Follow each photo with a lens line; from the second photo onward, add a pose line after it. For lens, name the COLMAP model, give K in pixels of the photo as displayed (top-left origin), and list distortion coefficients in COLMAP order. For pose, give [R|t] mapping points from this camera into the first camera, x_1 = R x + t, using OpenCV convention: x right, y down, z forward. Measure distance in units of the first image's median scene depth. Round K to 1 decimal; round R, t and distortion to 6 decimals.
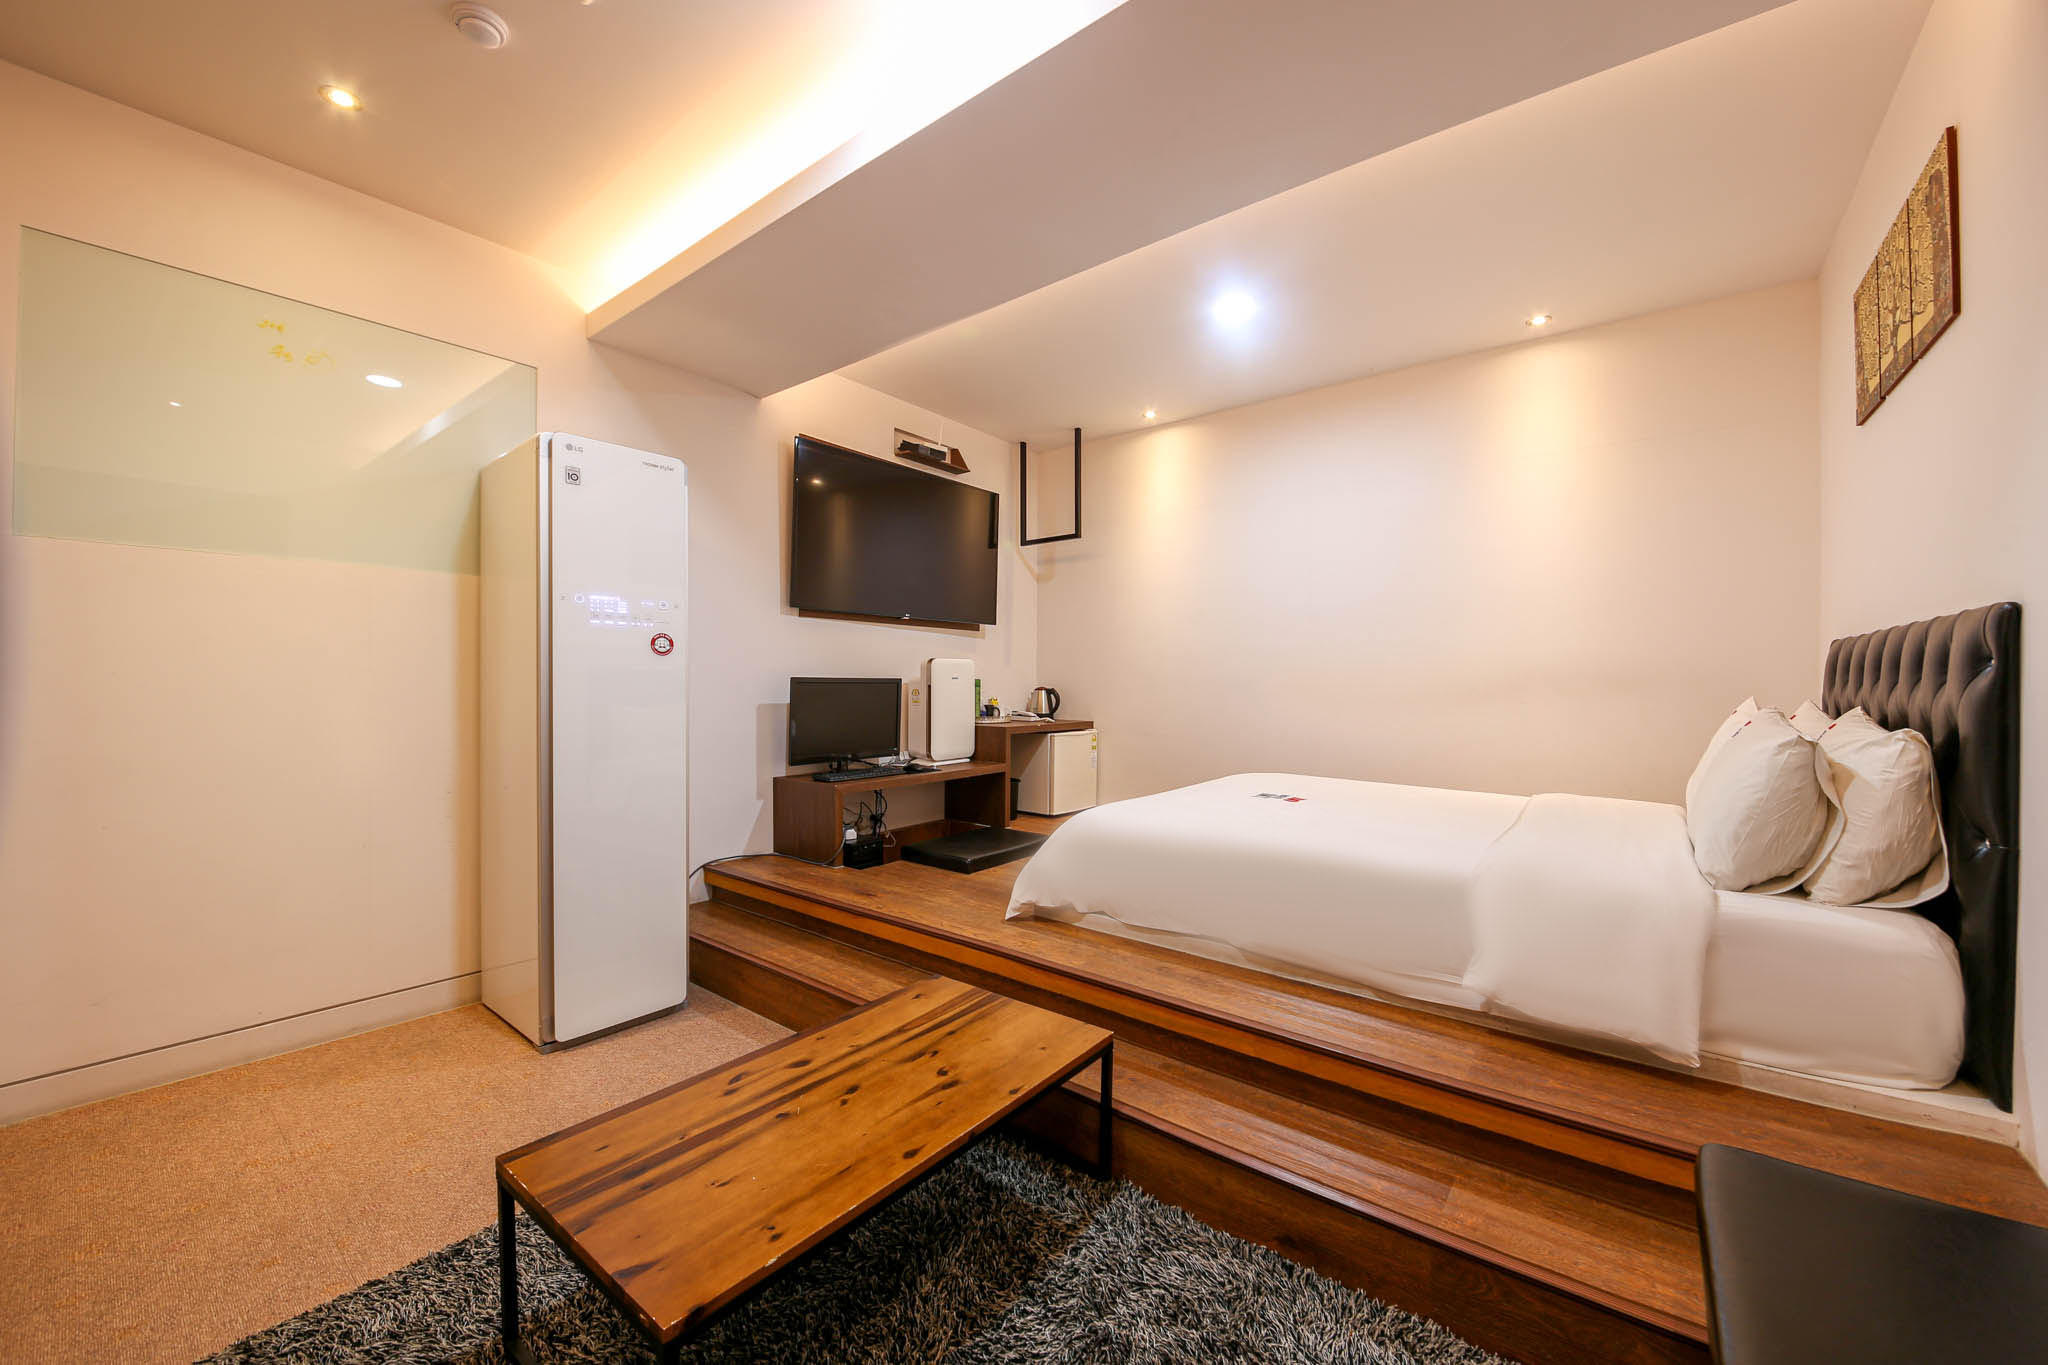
lens RADIAL K [[763.2, 0, 1024.0], [0, 763.2, 682.5], [0, 0, 1]] dist [-0.000245, -0.000027]
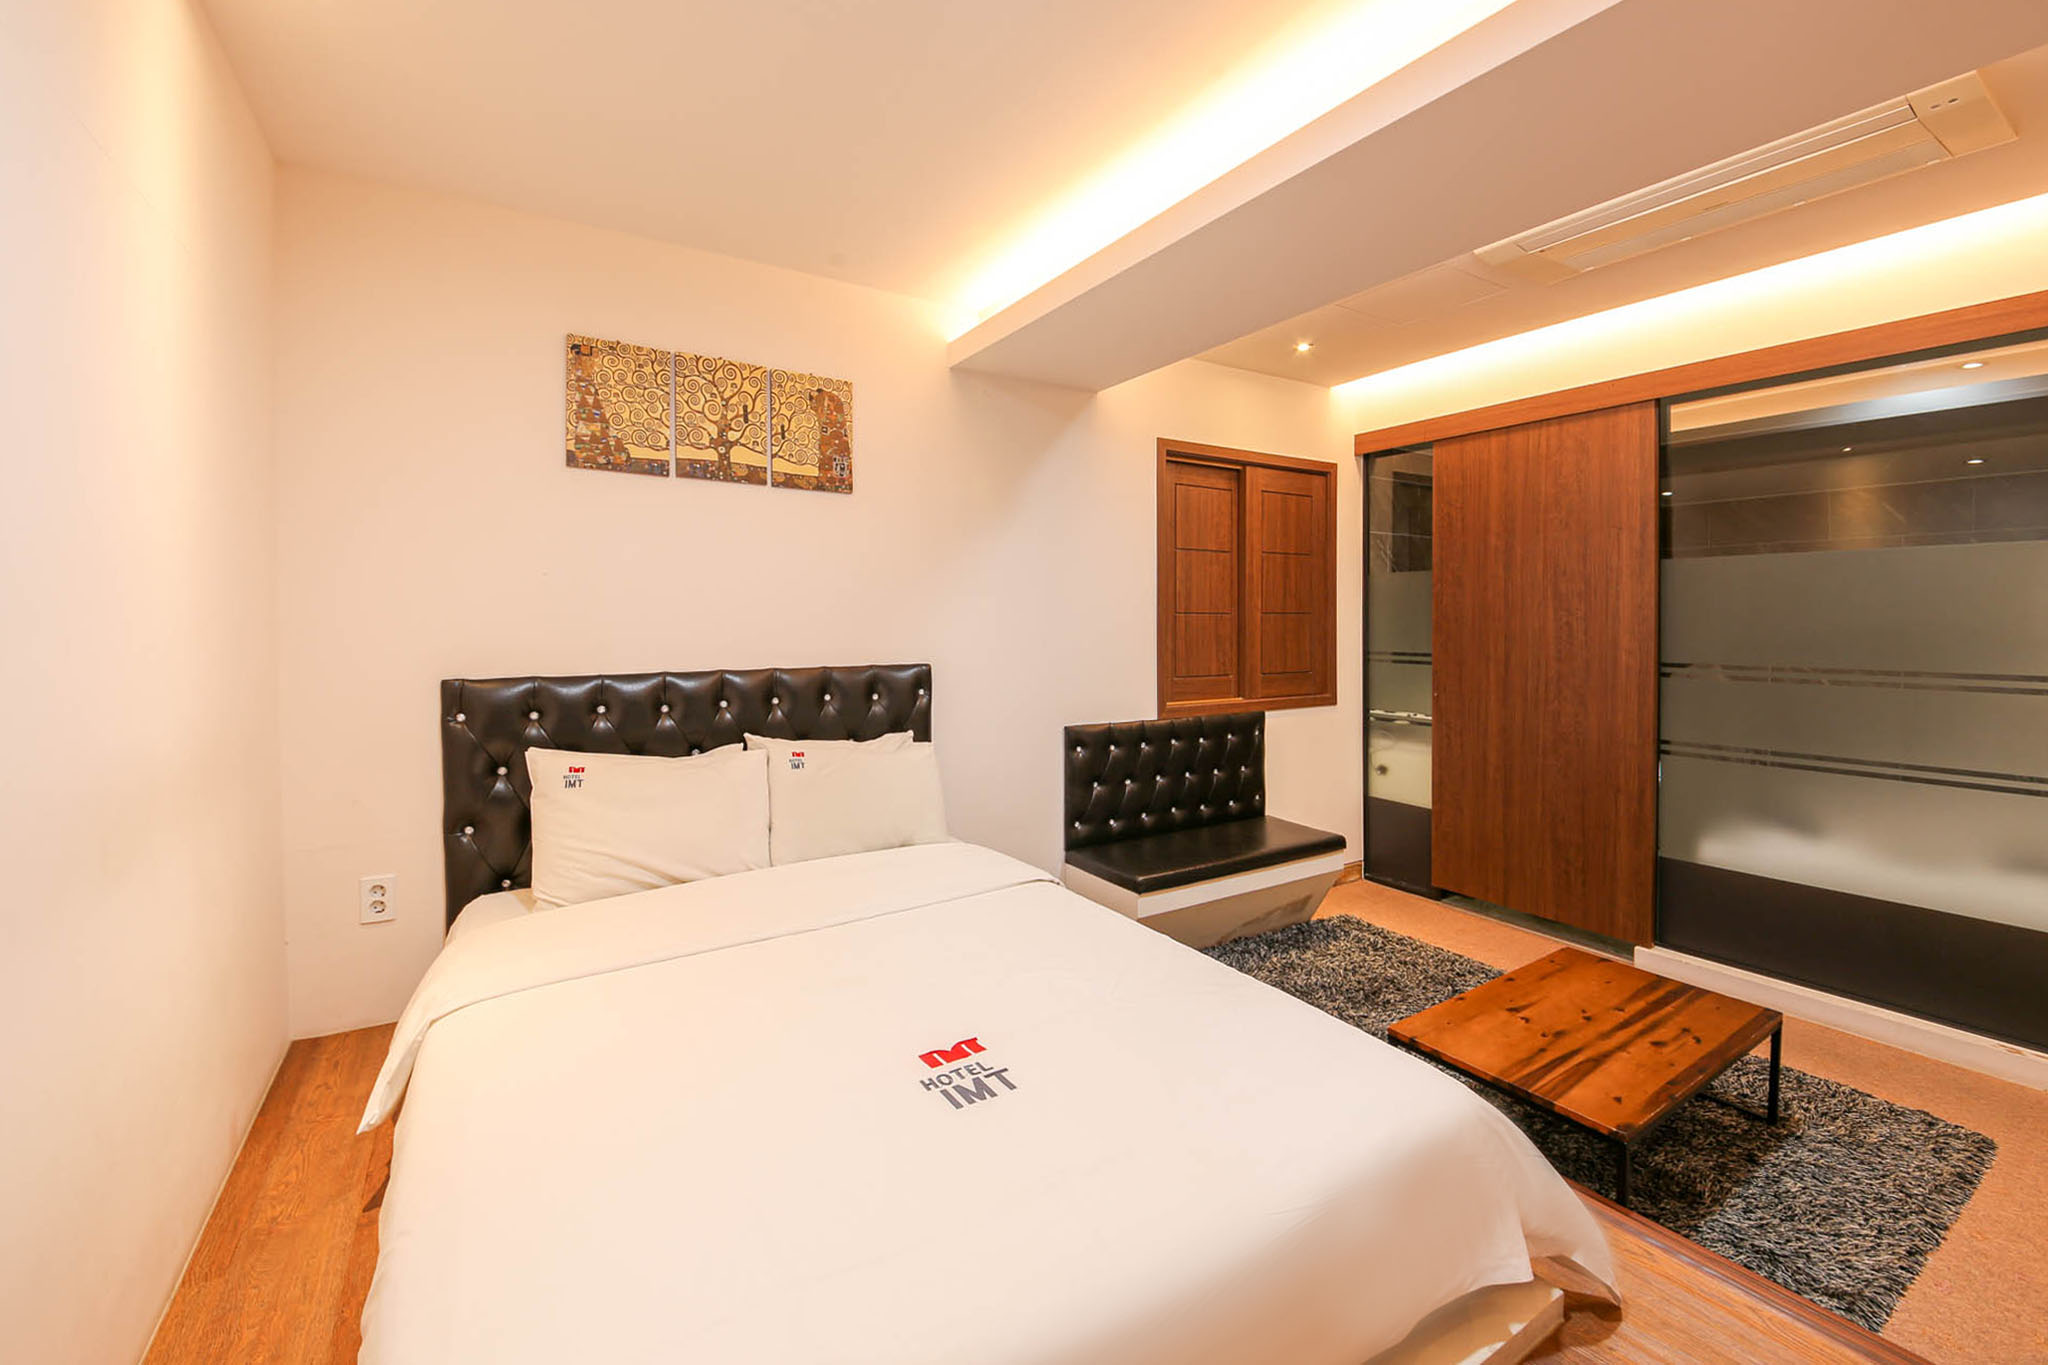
lens RADIAL K [[763.2, 0, 1024.0], [0, 763.2, 682.5], [0, 0, 1]] dist [-0.000245, -0.000027]
pose [[-0.930474, -0.016798, 0.365971, 0.231393], [-0.010476, 0.999760, 0.019253, -0.119762], [-0.366207, 0.014080, -0.930427, 2.438325]]
